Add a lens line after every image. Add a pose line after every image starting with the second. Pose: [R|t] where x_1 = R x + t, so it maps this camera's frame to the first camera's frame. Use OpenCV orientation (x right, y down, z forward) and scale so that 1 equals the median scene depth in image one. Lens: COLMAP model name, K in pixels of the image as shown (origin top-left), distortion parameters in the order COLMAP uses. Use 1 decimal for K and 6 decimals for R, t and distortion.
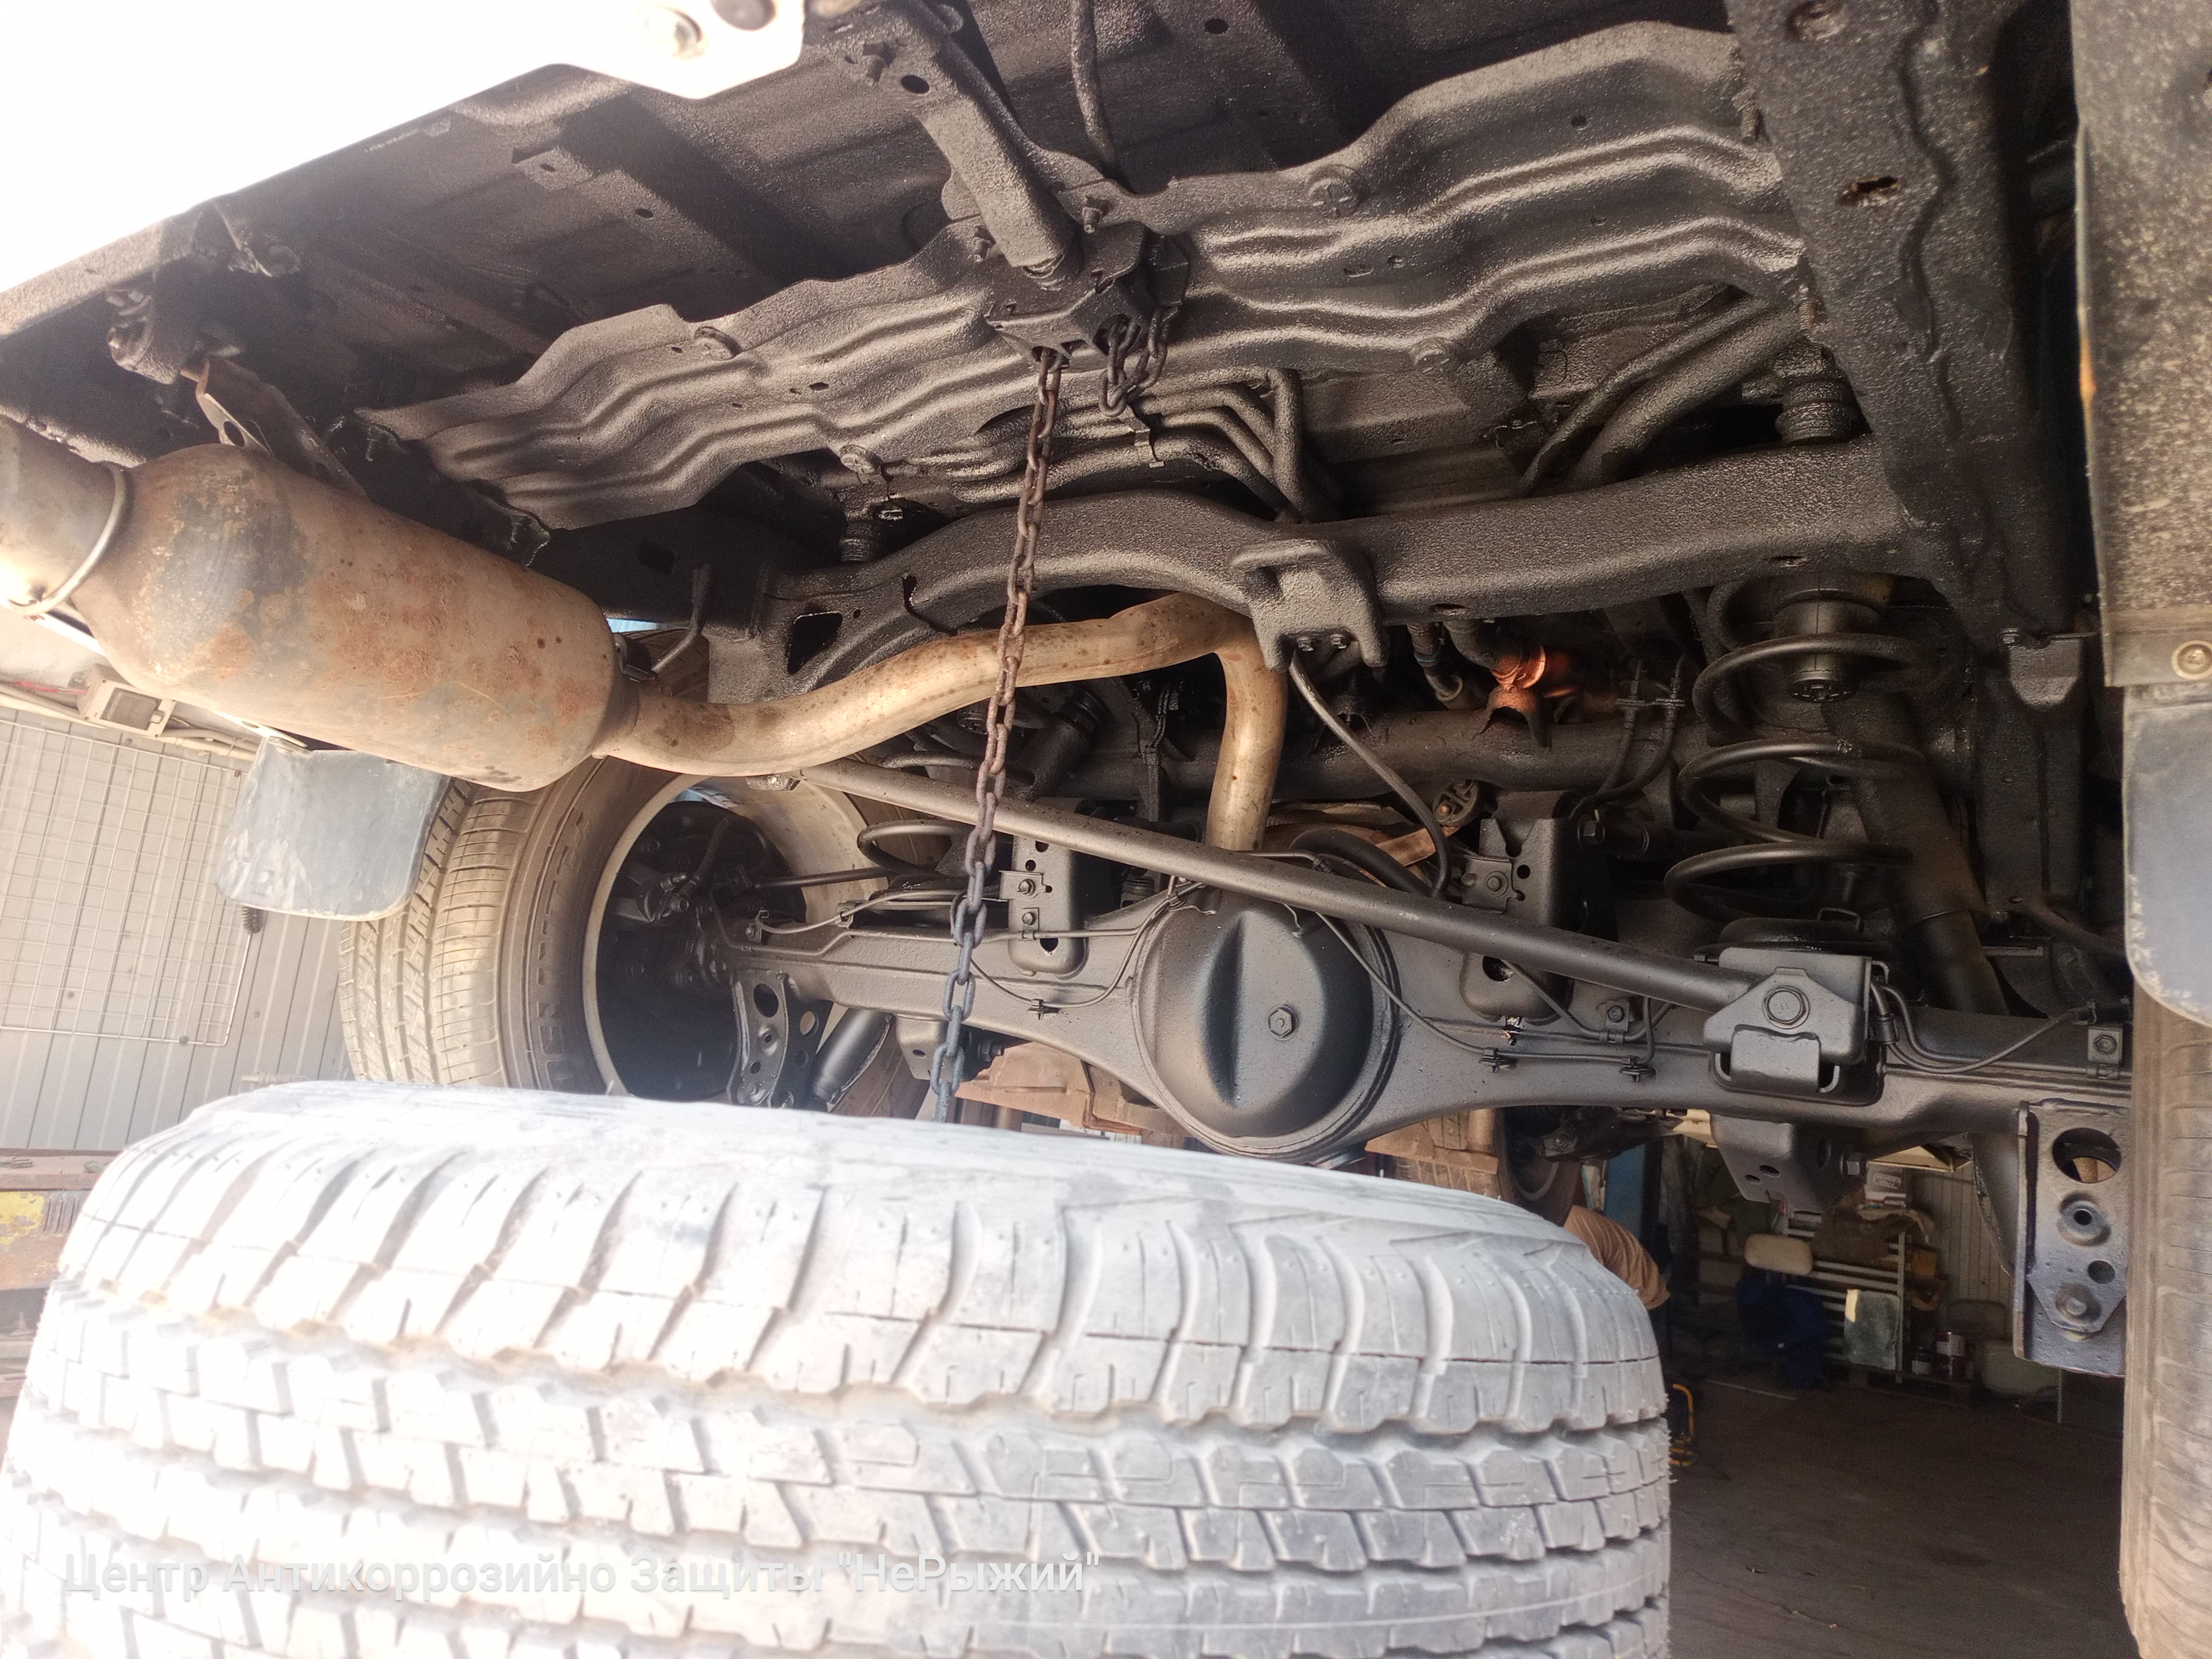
lens RADIAL K [[1537.8, 0, 1106.0], [0, 1537.8, 829.5], [0, 0, 1]] dist [0.028129, -0.031460]
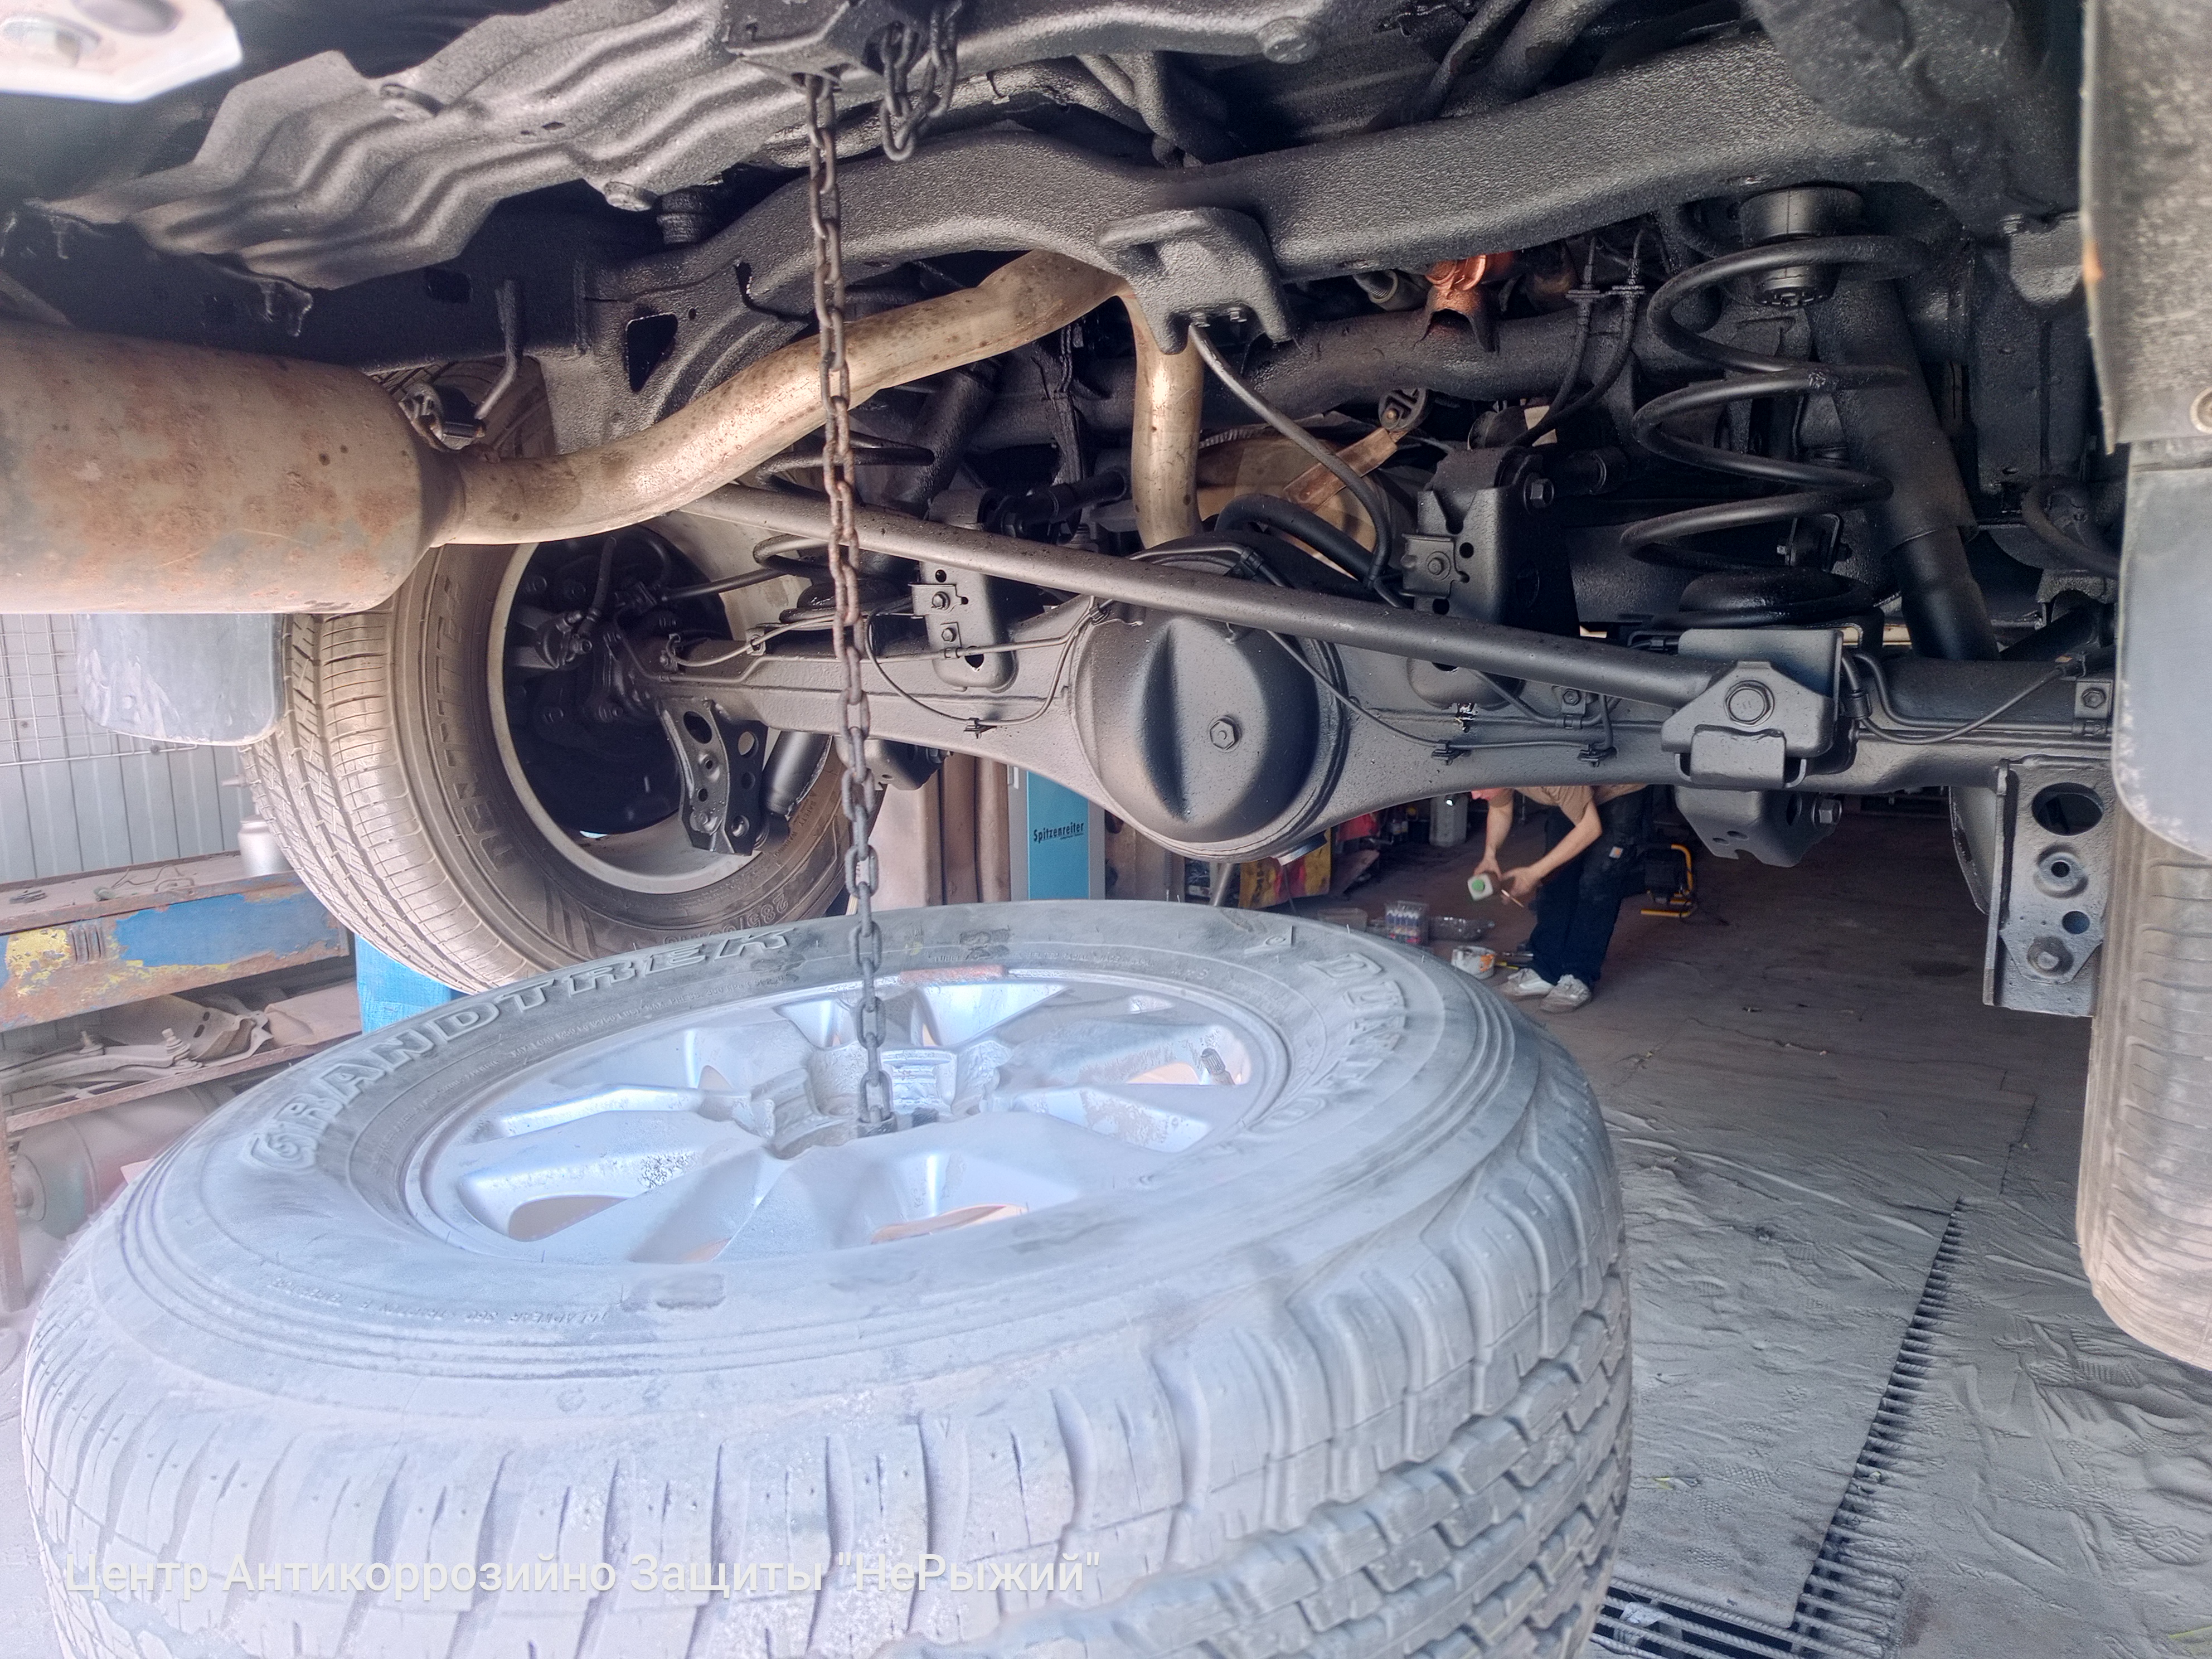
lens RADIAL K [[1546.3, 0, 1106.0], [0, 1546.3, 829.5], [0, 0, 1]] dist [0.033583, -0.043792]
pose [[0.990558, -0.135759, -0.019102, 0.059371], [0.135072, 0.942559, 0.305513, -0.132826], [-0.023471, -0.305209, 0.951996, 0.090892]]
